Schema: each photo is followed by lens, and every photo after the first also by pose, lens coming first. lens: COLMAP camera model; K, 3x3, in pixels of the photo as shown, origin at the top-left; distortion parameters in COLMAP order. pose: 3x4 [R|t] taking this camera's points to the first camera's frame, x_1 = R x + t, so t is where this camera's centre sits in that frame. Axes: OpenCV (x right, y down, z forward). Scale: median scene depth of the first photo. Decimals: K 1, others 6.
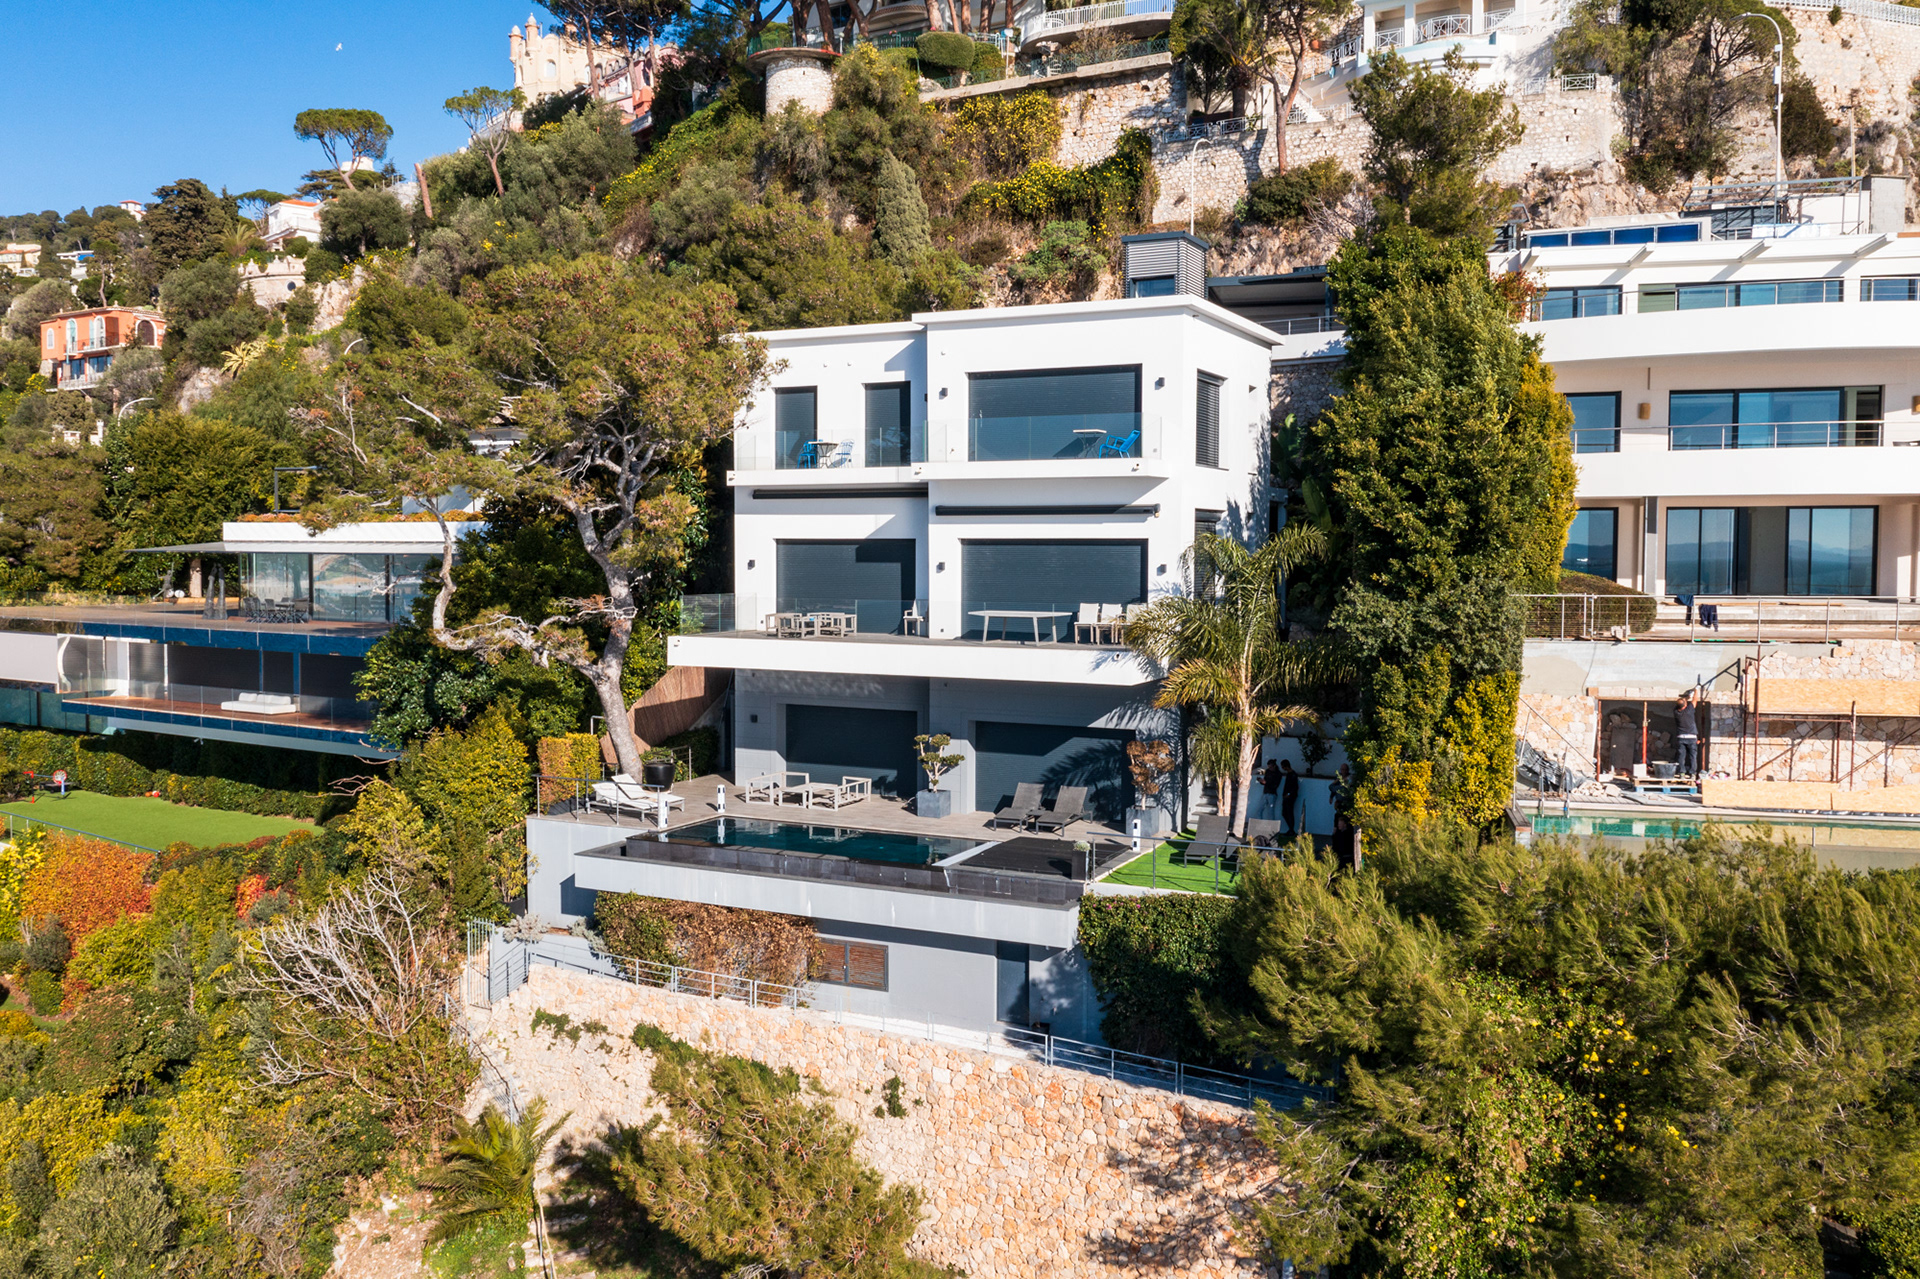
lens RADIAL K [[1551.9, 0, 967.3], [0, 1551.9, 627.5], [0, 0, 1]] dist [-0.012522, -0.003990]
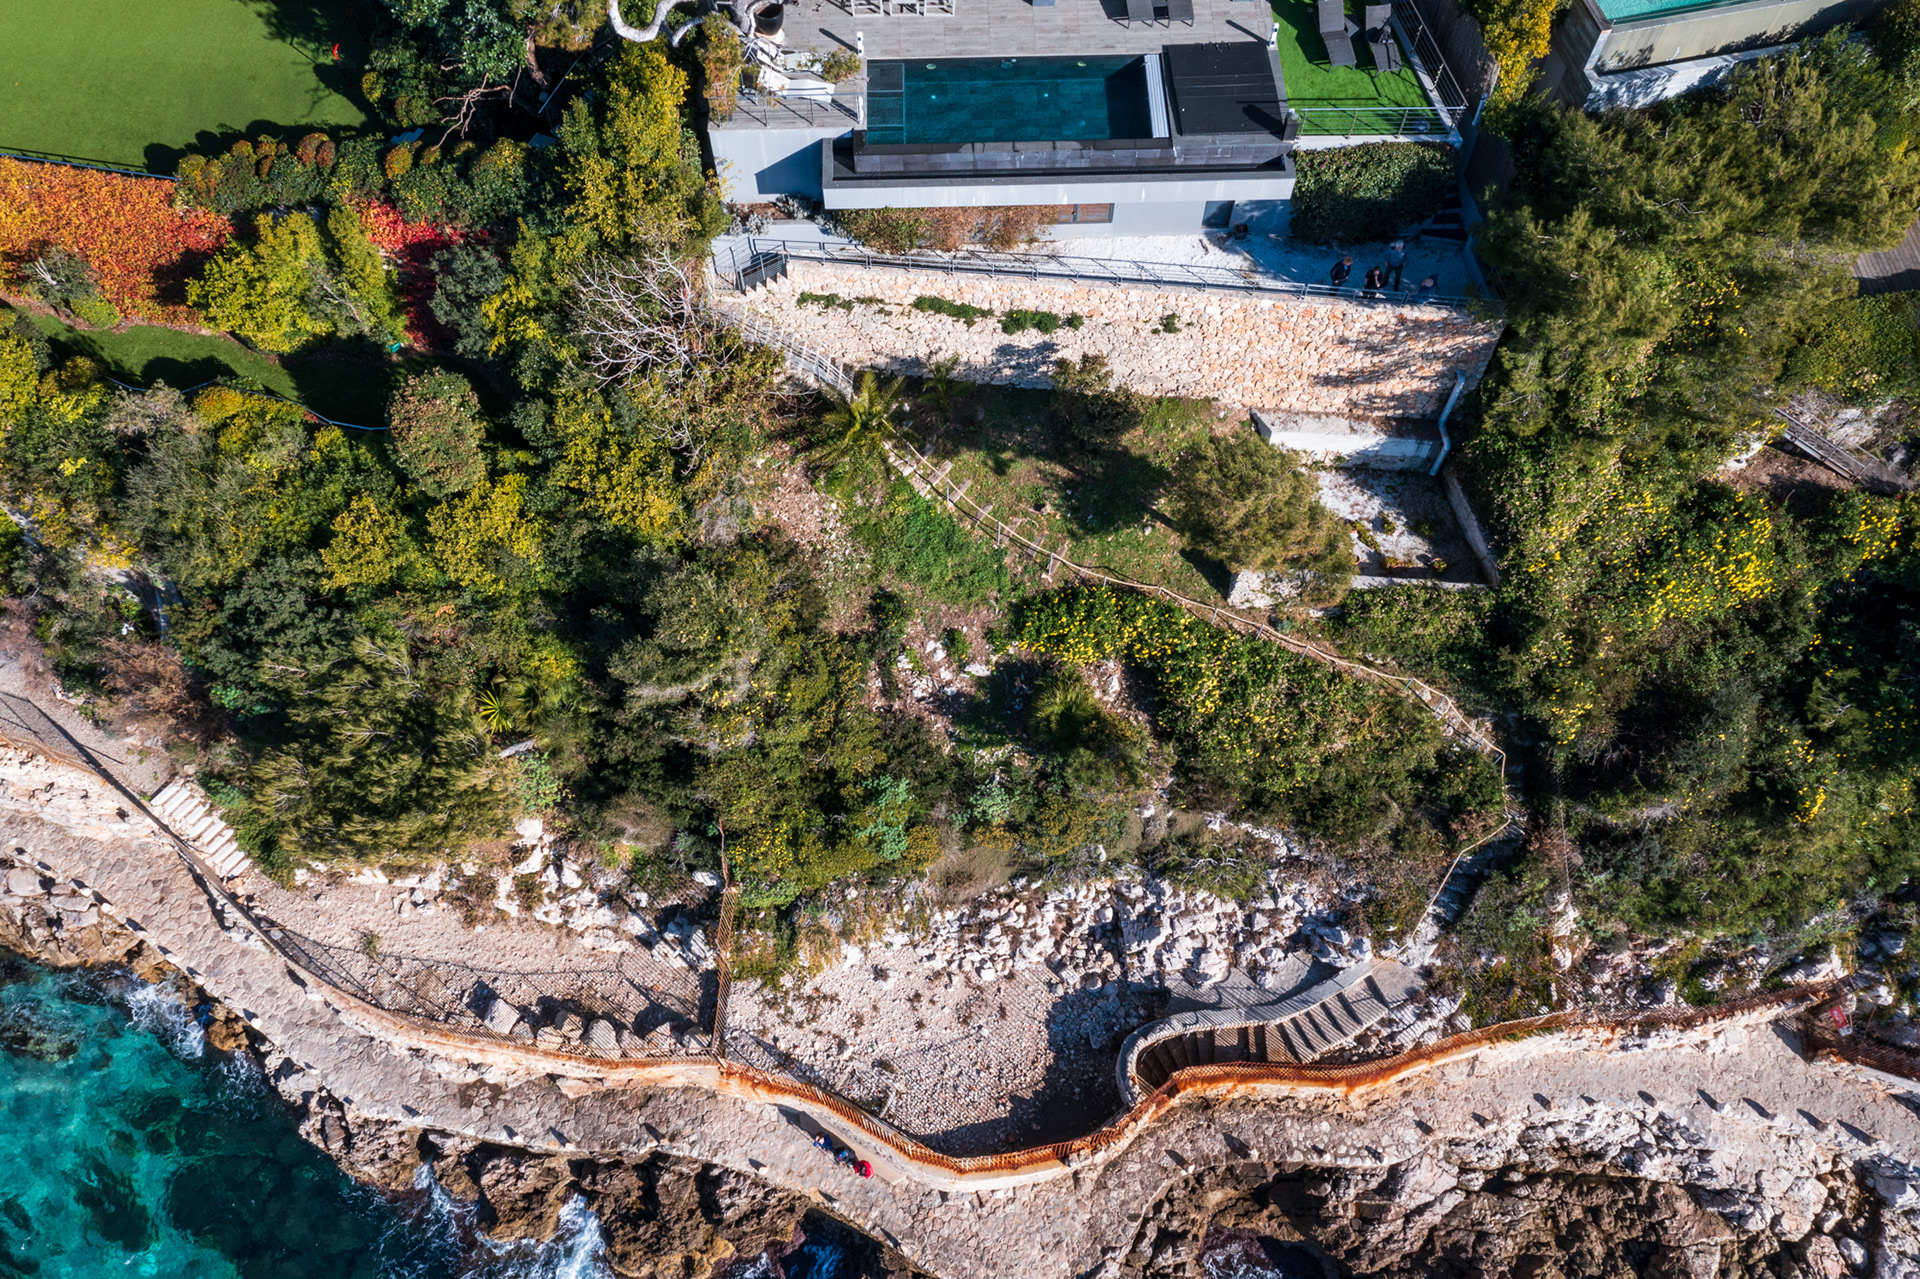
lens RADIAL K [[1509.2, 0, 956.4], [0, 1509.2, 652.6], [0, 0, 1]] dist [-0.003506, 0.008910]
pose [[0.886960, -0.413030, 0.206660, -0.506599], [0.026009, 0.491424, 0.870532, -0.605576], [-0.461114, -0.766752, 0.446616, 0.200661]]
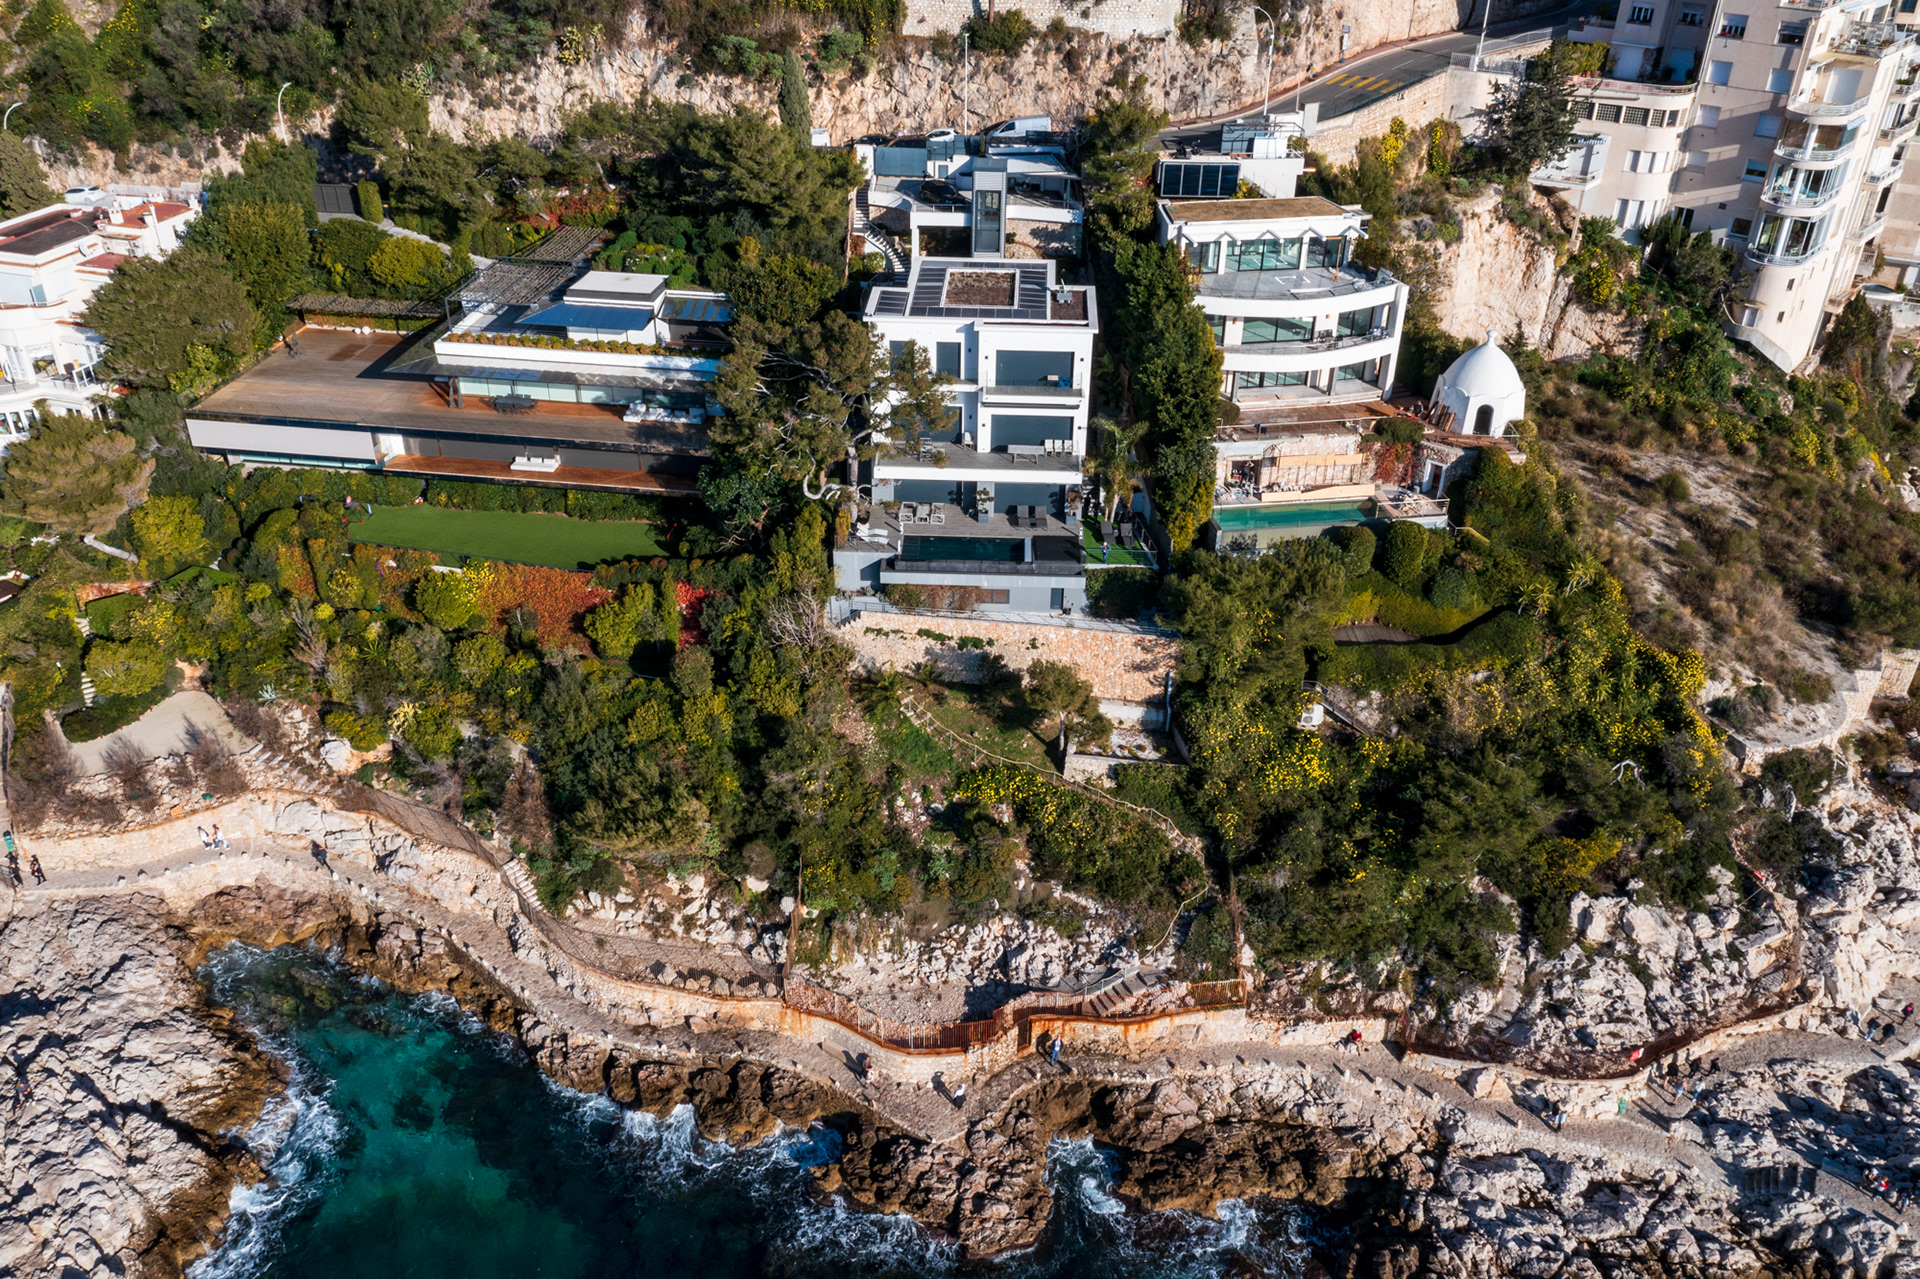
lens RADIAL K [[1510.2, 0, 956.7], [0, 1510.2, 675.4], [0, 0, 1]] dist [-0.007932, -0.001270]
pose [[0.914461, -0.210953, 0.345340, -0.994986], [0.011500, 0.866582, 0.498903, -0.916225], [-0.404510, -0.452256, 0.794881, -1.082180]]
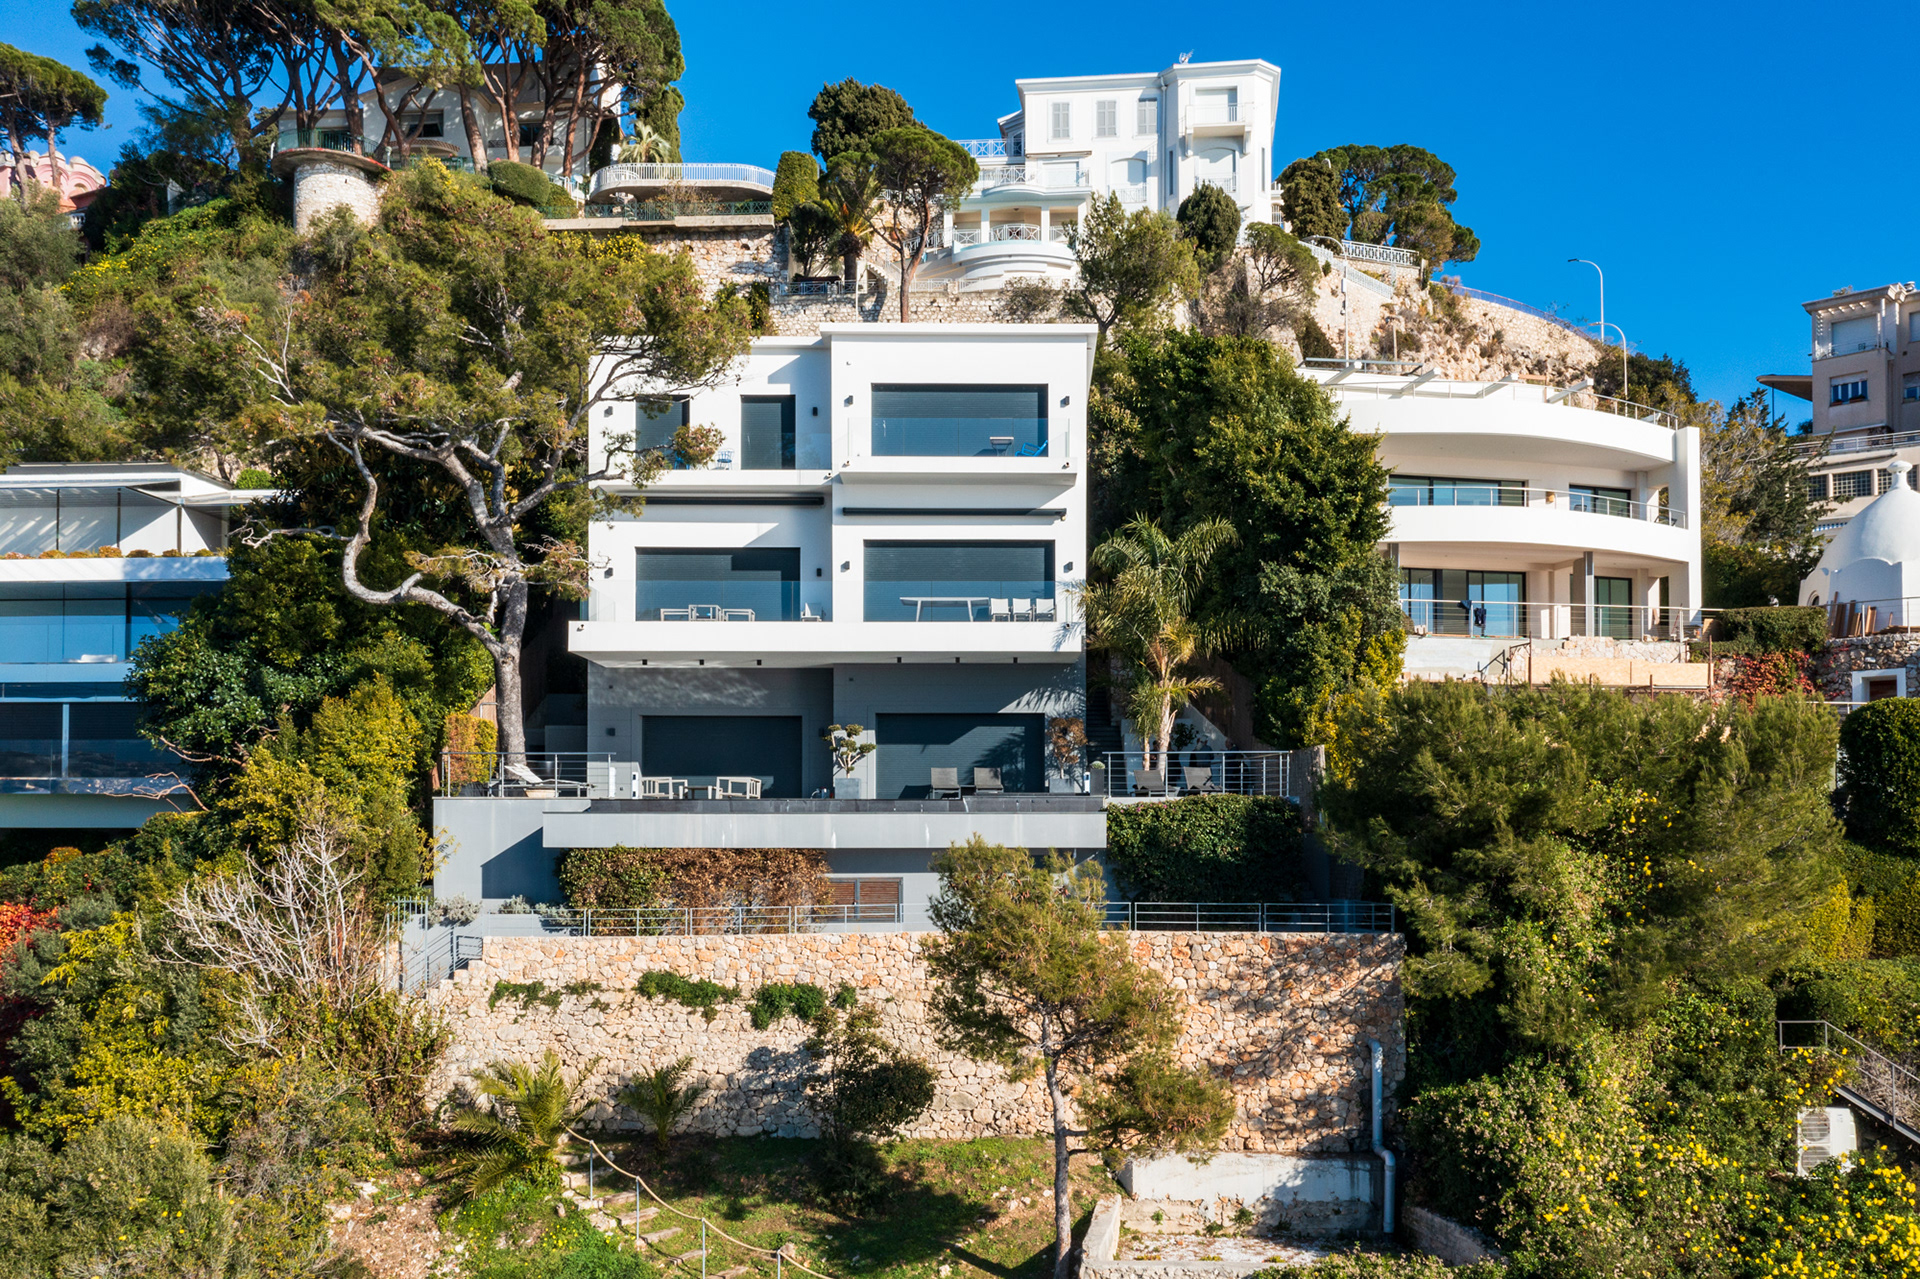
lens RADIAL K [[1587.3, 0, 1024.6], [0, 1587.3, 815.6], [0, 0, 1]] dist [-0.002199, 0.010302]
pose [[0.892029, 0.003890, 0.451962, -0.408062], [0.026181, 0.997839, -0.060261, 0.203911], [-0.451220, 0.065587, 0.889999, 0.007893]]
